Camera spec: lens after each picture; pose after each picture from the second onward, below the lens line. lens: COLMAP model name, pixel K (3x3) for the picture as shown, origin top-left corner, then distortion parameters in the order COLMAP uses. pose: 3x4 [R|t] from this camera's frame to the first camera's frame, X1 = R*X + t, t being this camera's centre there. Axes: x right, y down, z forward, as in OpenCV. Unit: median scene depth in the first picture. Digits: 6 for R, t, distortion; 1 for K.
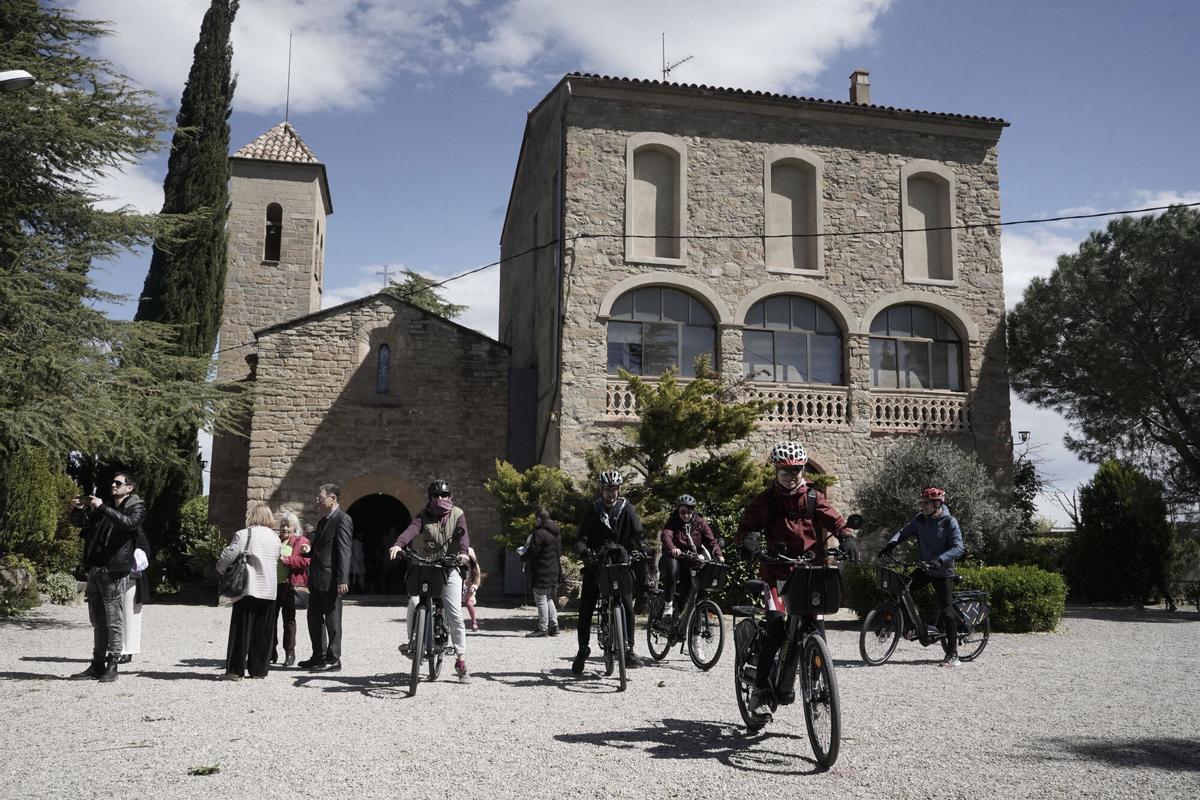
lens RADIAL K [[1037.3, 0, 601.9], [0, 1037.3, 396.5], [0, 0, 1]] dist [0.004437, -0.001890]
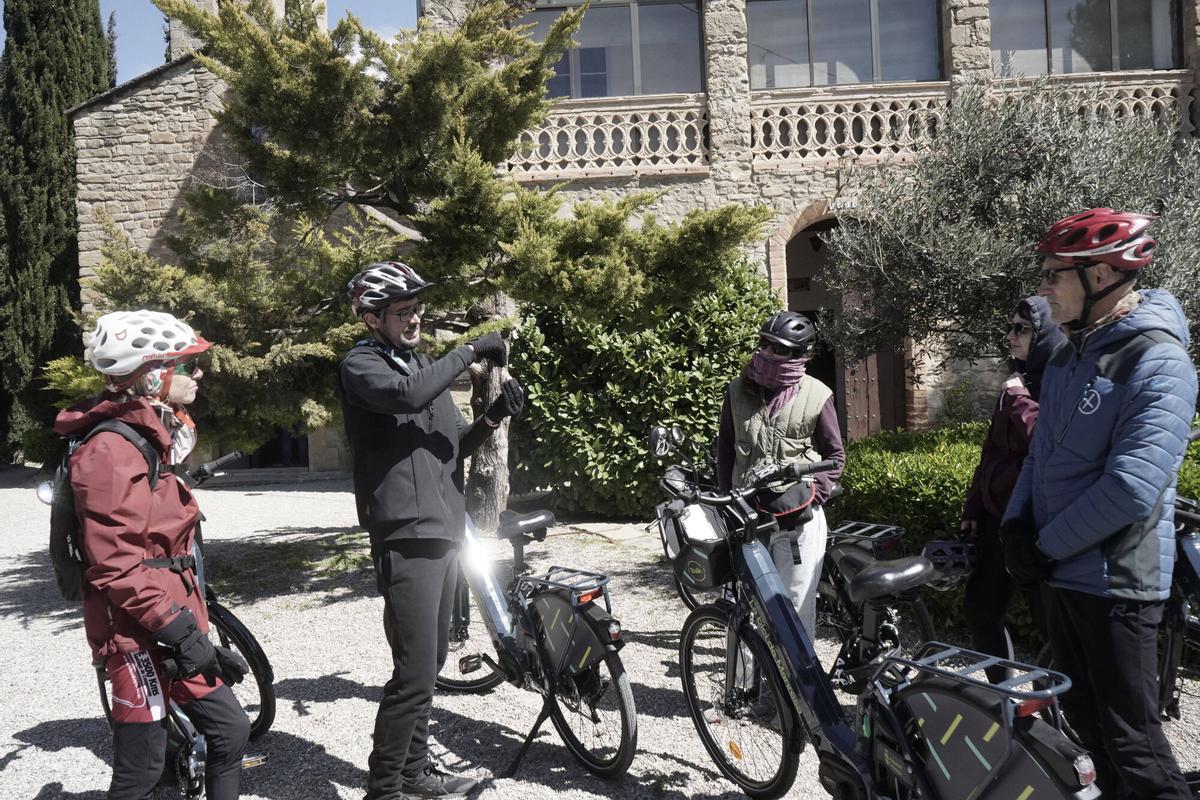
lens RADIAL K [[957.8, 0, 600.0], [0, 957.8, 395.8], [0, 0, 1]] dist [-0.016873, 0.019794]
pose [[0.970396, -0.048429, -0.236614, 0.165714], [0.089462, 0.982078, 0.165890, 0.053130], [0.224339, -0.182147, 0.957337, 0.430437]]
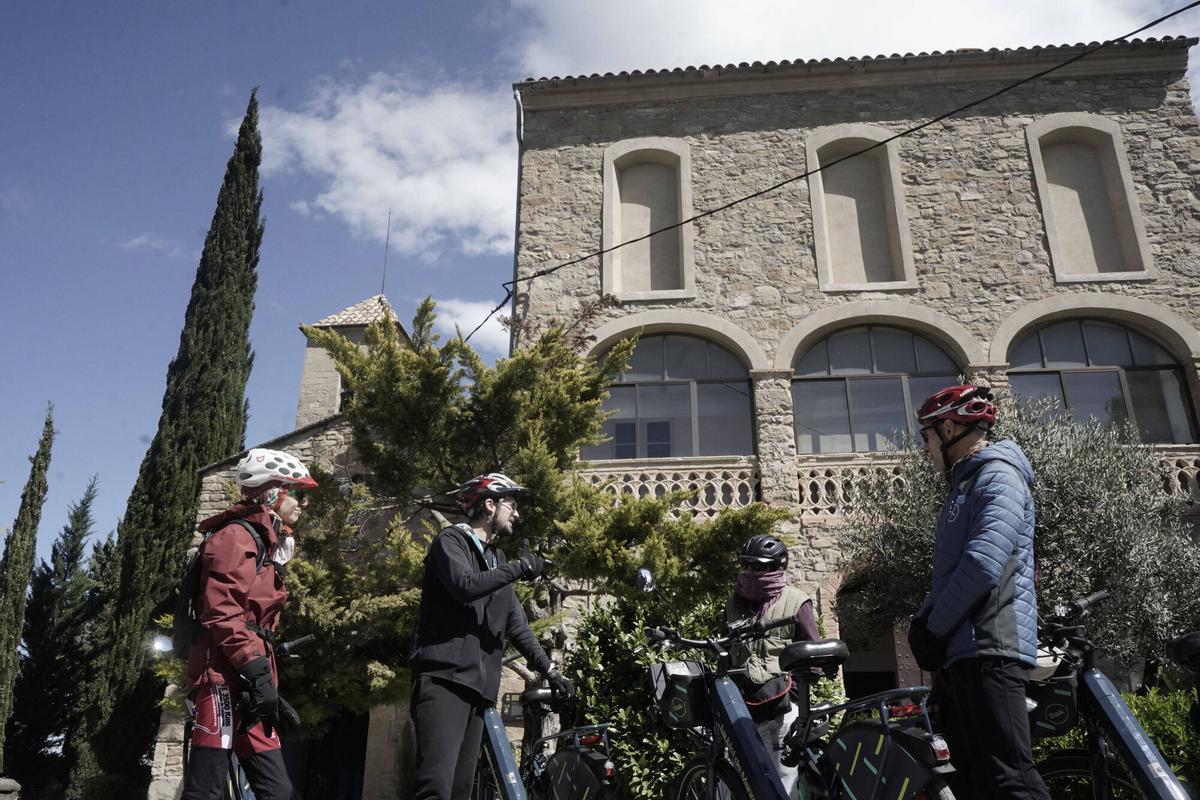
lens RADIAL K [[958.3, 0, 599.0], [0, 958.3, 395.9], [0, 0, 1]] dist [-0.014751, 0.014900]
pose [[0.950852, -0.126974, -0.282414, 0.183613], [0.054047, 0.966113, -0.252400, 0.088137], [0.304892, 0.224731, 0.925493, 0.397429]]
